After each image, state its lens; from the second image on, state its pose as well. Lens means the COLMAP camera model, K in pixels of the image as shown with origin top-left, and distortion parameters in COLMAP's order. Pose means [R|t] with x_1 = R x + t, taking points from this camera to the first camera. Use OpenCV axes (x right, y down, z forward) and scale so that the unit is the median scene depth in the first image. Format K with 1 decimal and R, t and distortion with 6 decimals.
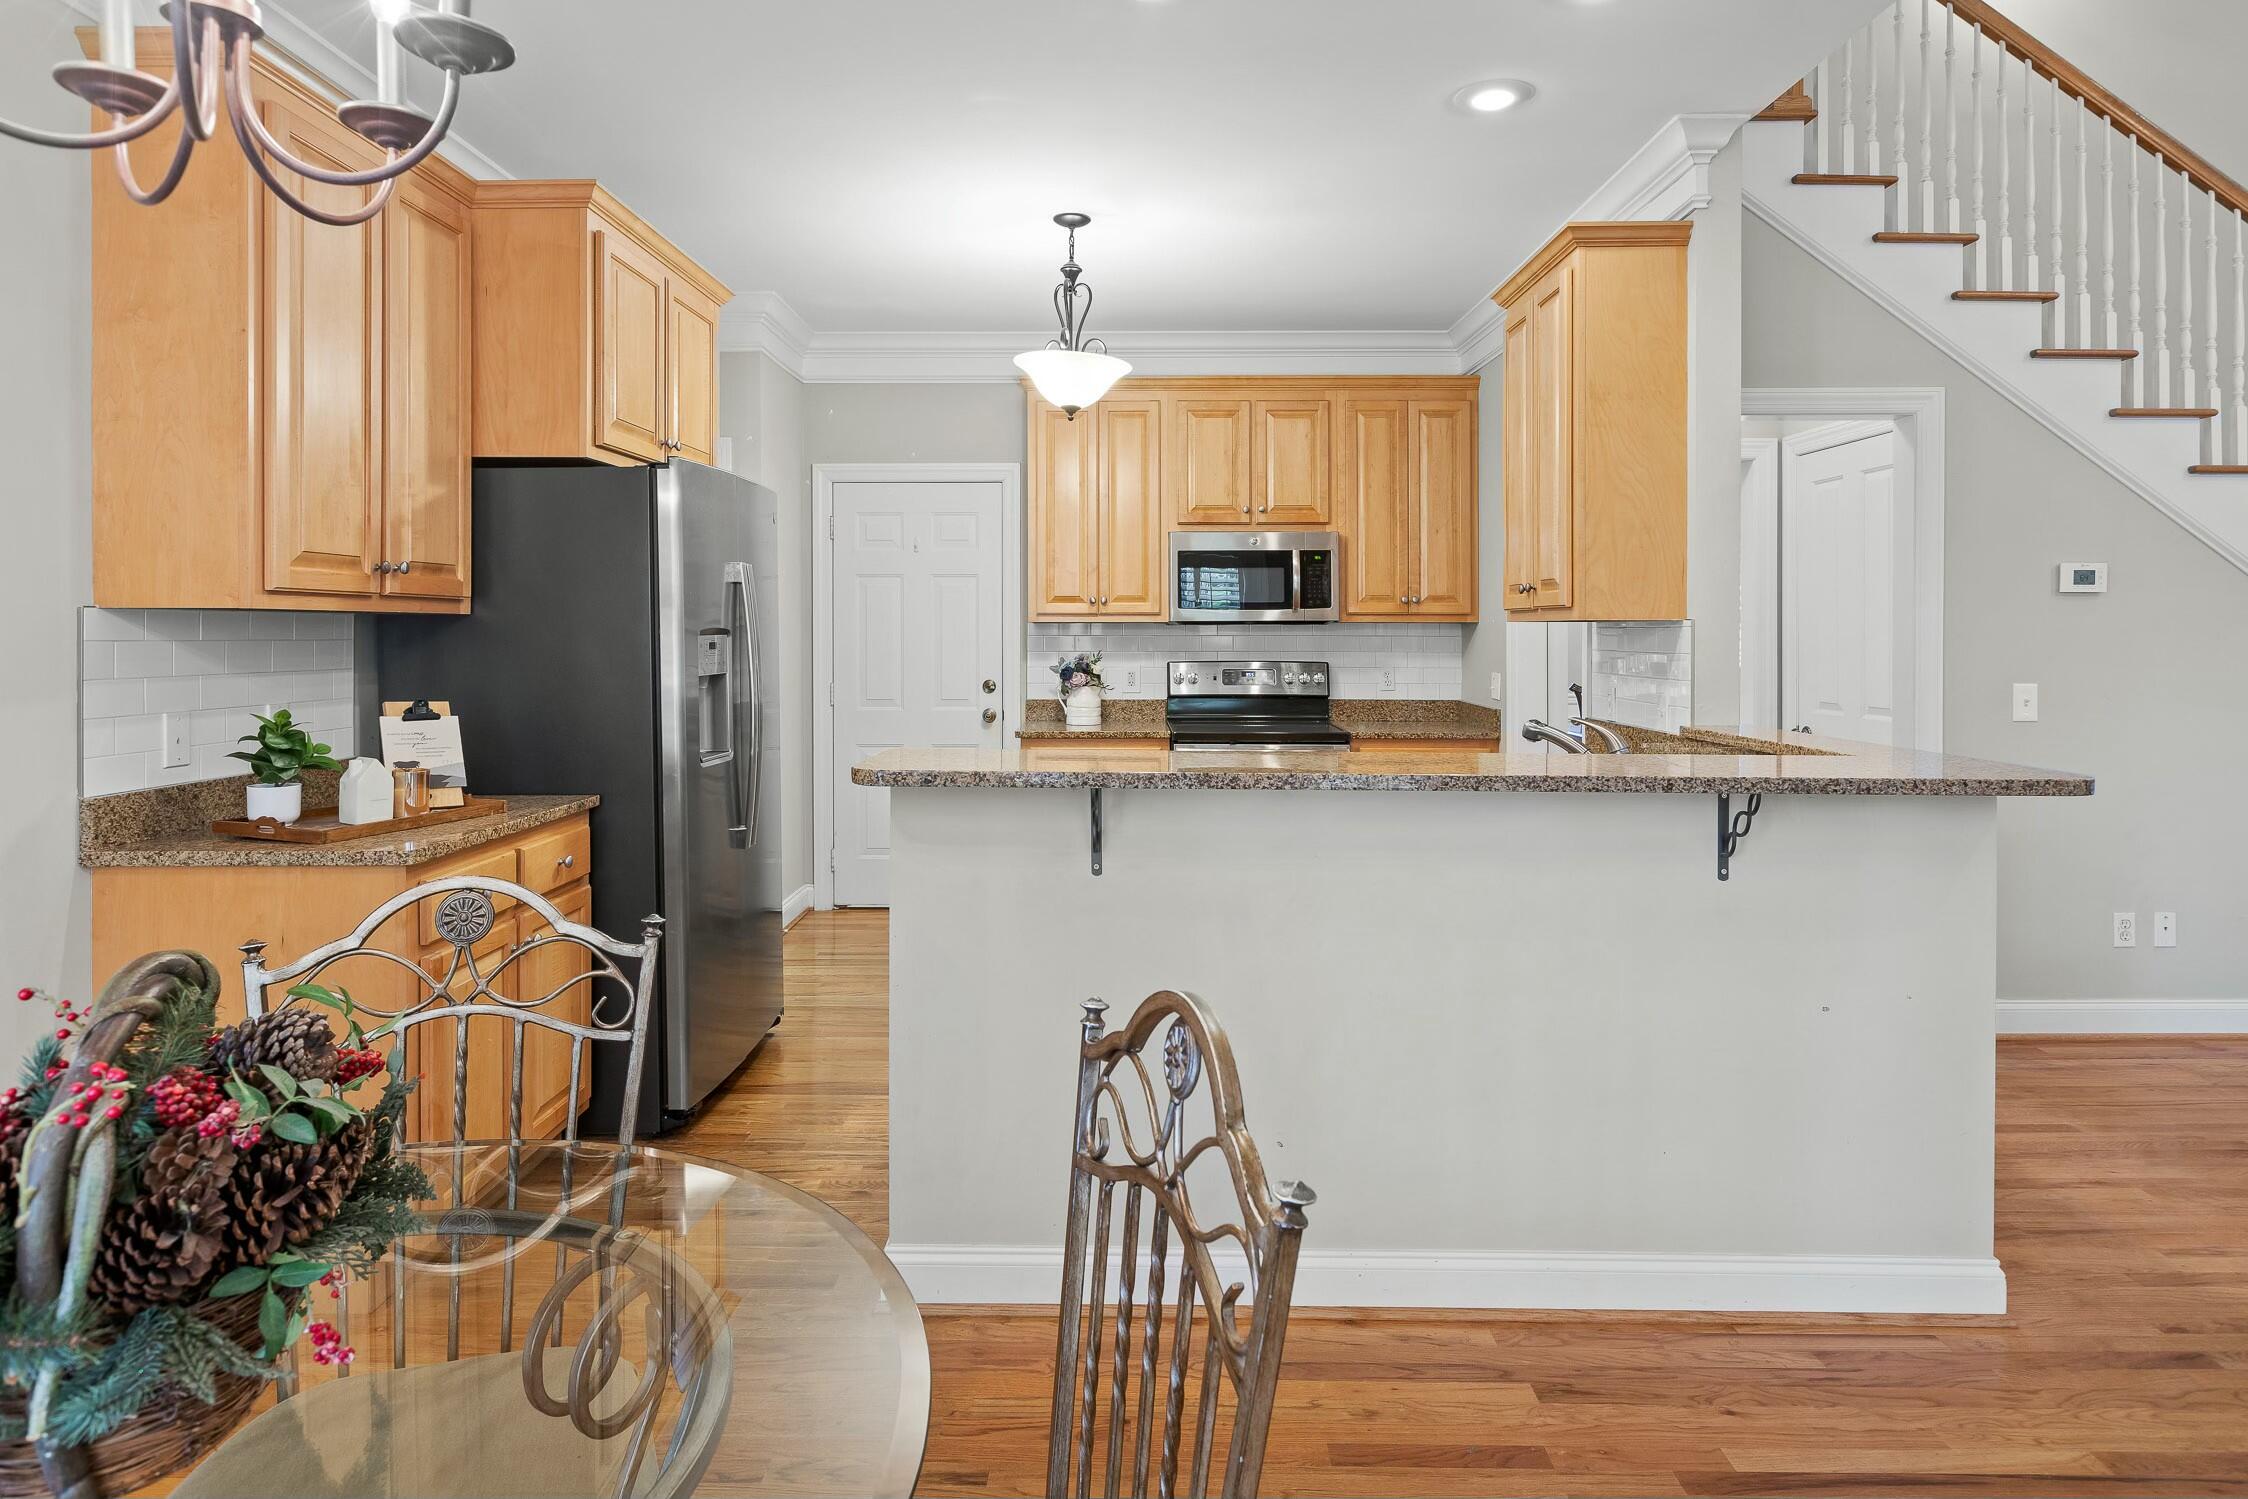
lens RADIAL K [[1236.4, 0, 1090.4], [0, 1236.4, 635.8], [0, 0, 1]] dist [0.000361, -0.000325]
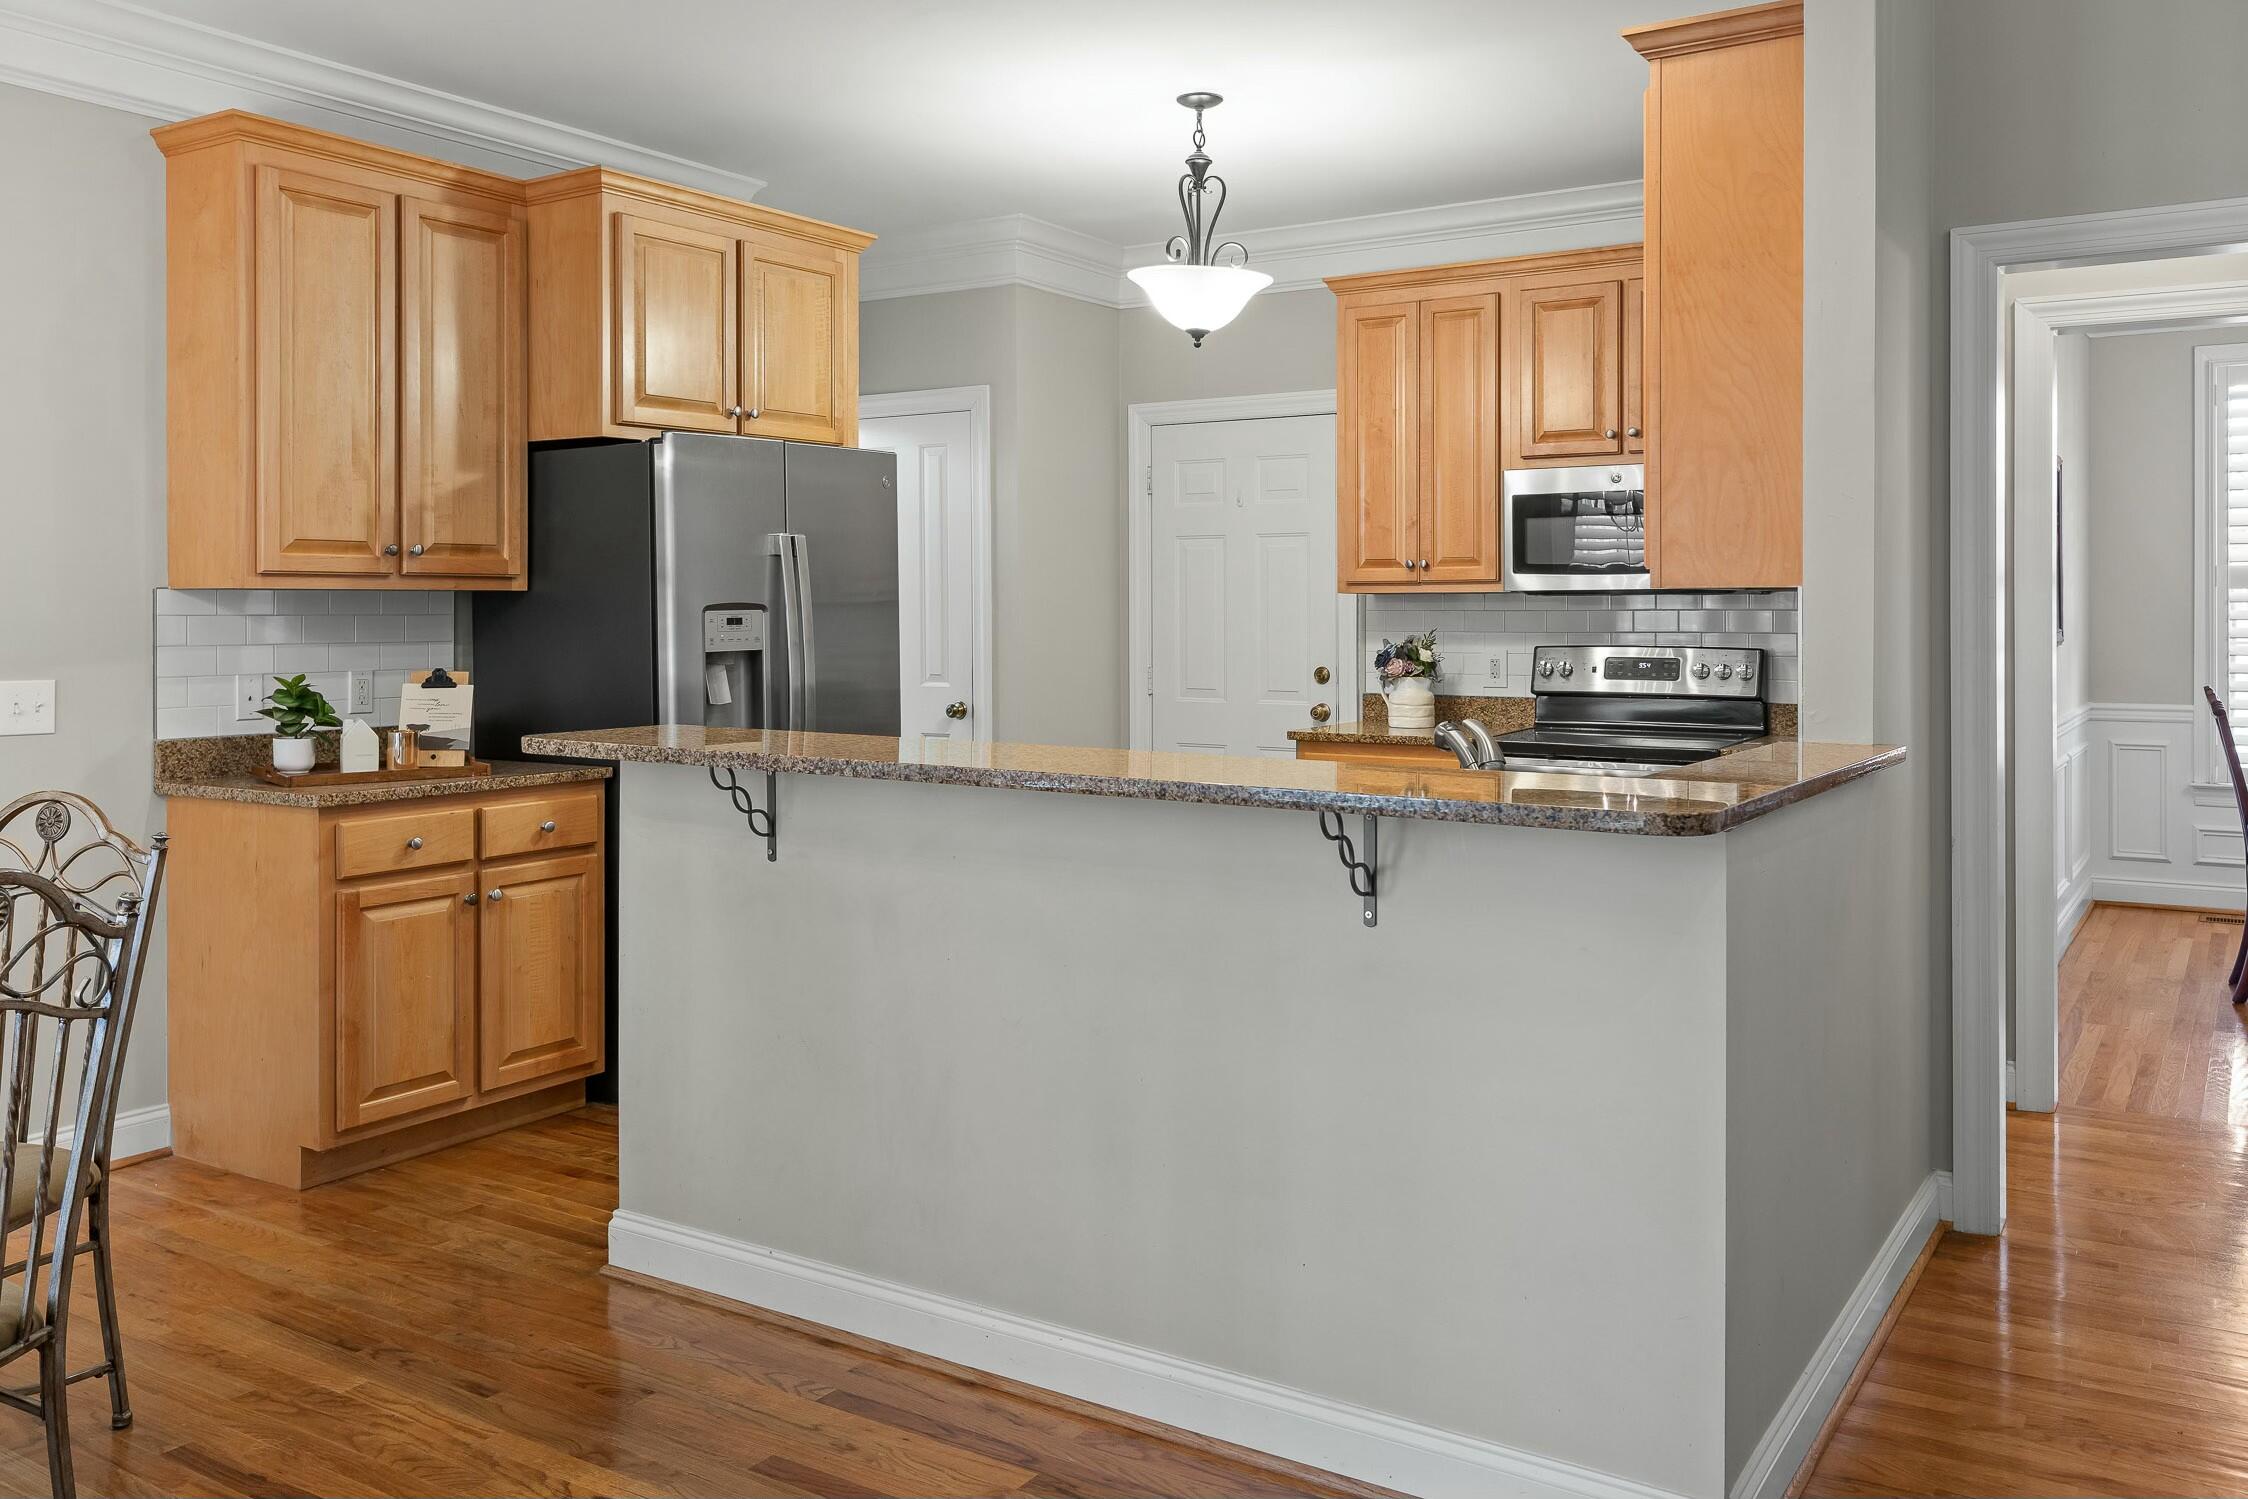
lens RADIAL K [[1720.8, 0, 1120.1], [0, 1720.8, 617.6], [0, 0, 1]] dist [0.003776, -0.009411]
pose [[0.857328, 0.001169, -0.514769, 0.697650], [0.000851, 0.999993, 0.003689, 0.000481], [0.514770, -0.003601, 0.857321, -0.000863]]
